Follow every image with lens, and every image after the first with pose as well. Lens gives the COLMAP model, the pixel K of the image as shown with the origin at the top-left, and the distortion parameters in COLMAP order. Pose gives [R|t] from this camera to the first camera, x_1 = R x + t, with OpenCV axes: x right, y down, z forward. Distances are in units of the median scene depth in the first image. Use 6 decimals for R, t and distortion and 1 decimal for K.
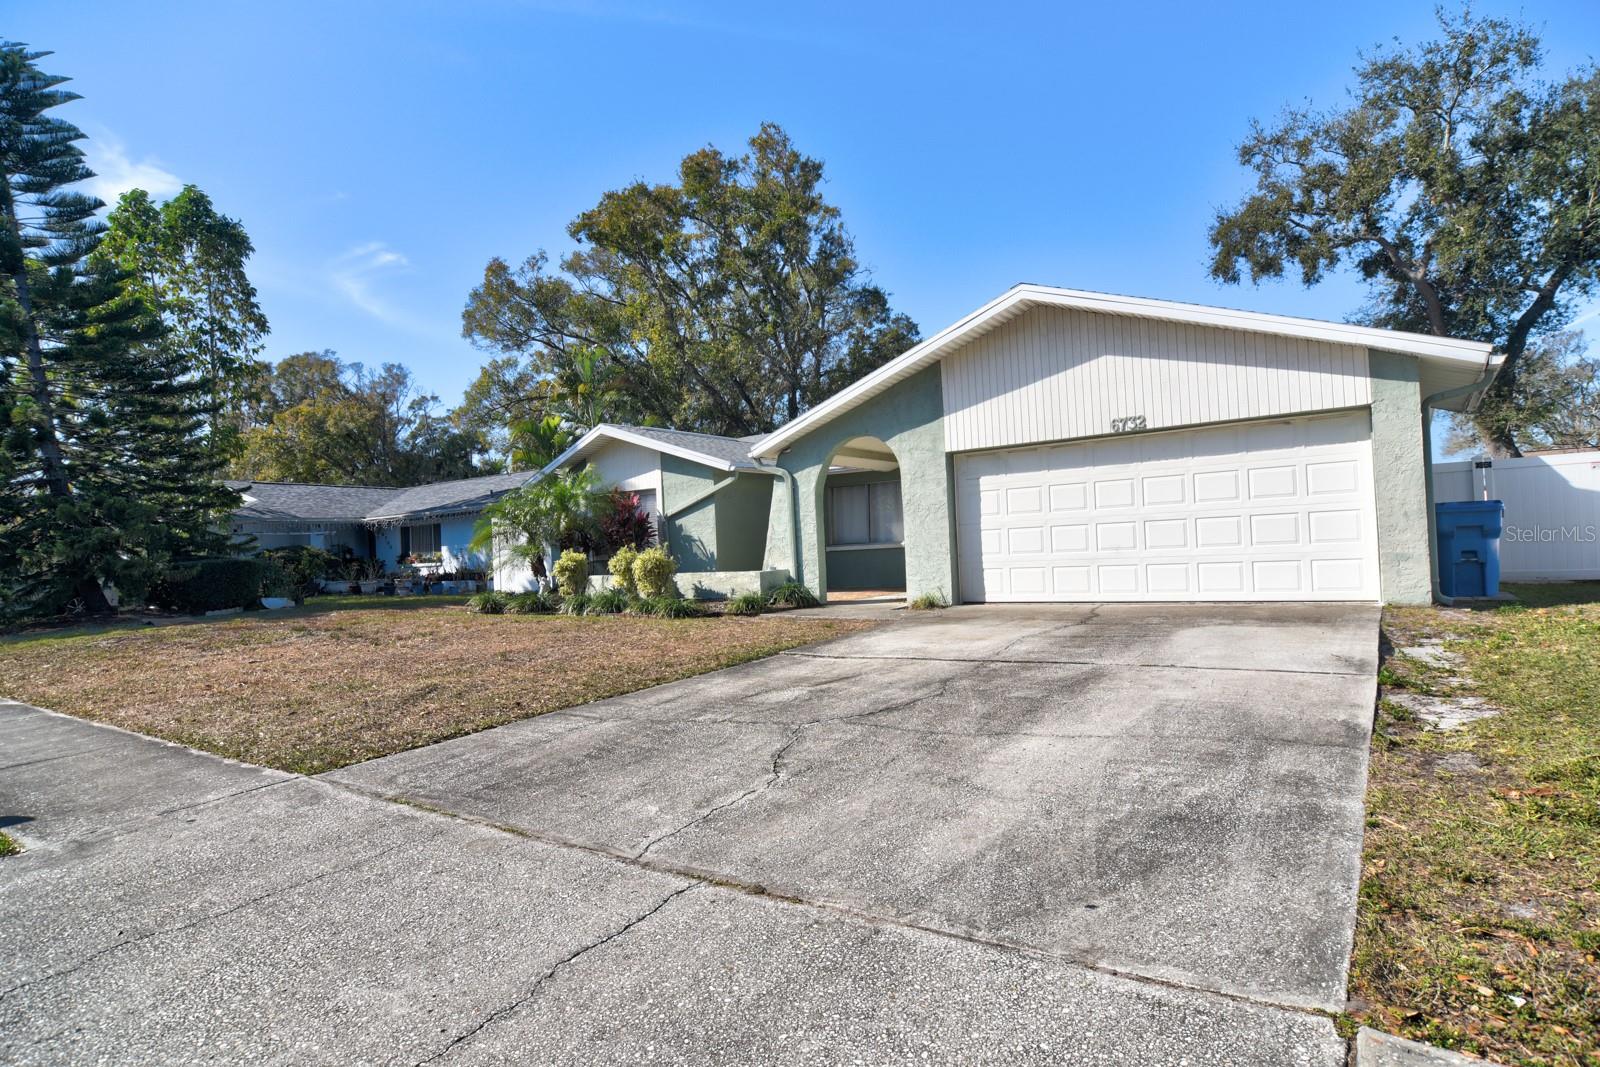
lens RADIAL K [[862.5, 0, 796.8], [0, 862.5, 536.1], [0, 0, 1]] dist [-0.006216, -0.003452]
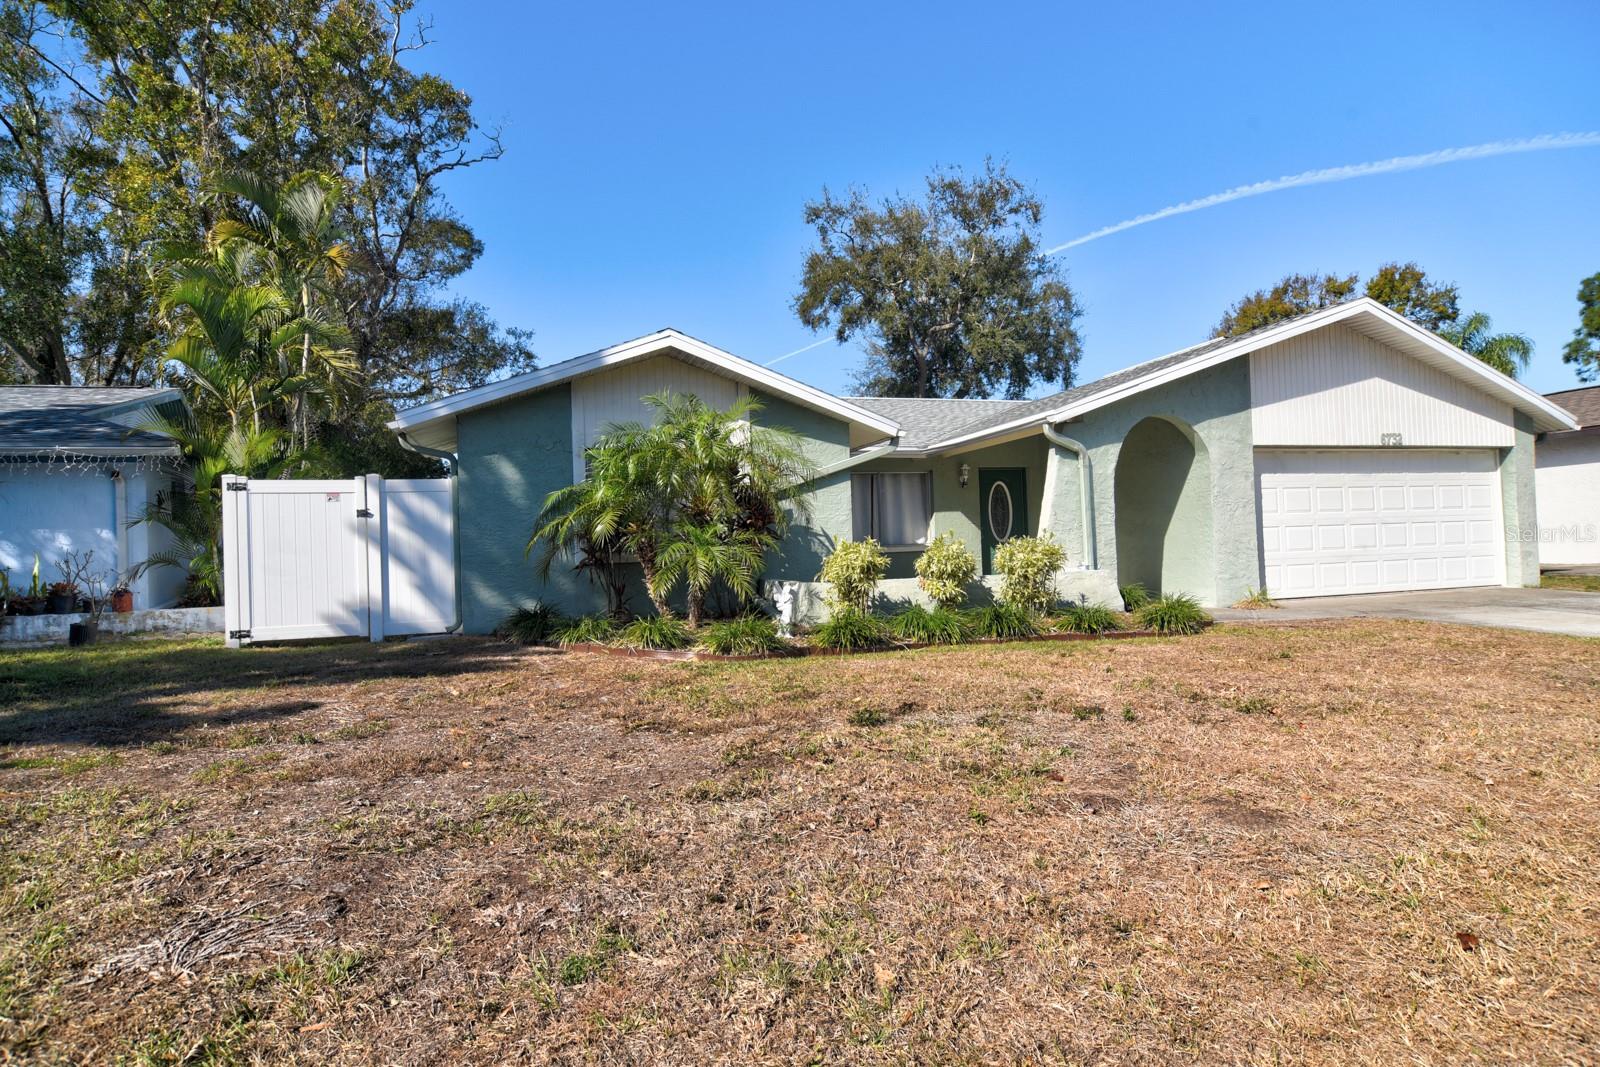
lens RADIAL K [[862.5, 0, 796.8], [0, 862.5, 536.1], [0, 0, 1]] dist [-0.006216, -0.003452]
pose [[0.599185, 0.033238, 0.799921, -0.906734], [-0.006484, 0.999307, -0.036666, 0.043467], [-0.800585, 0.016783, 0.598985, 0.835844]]
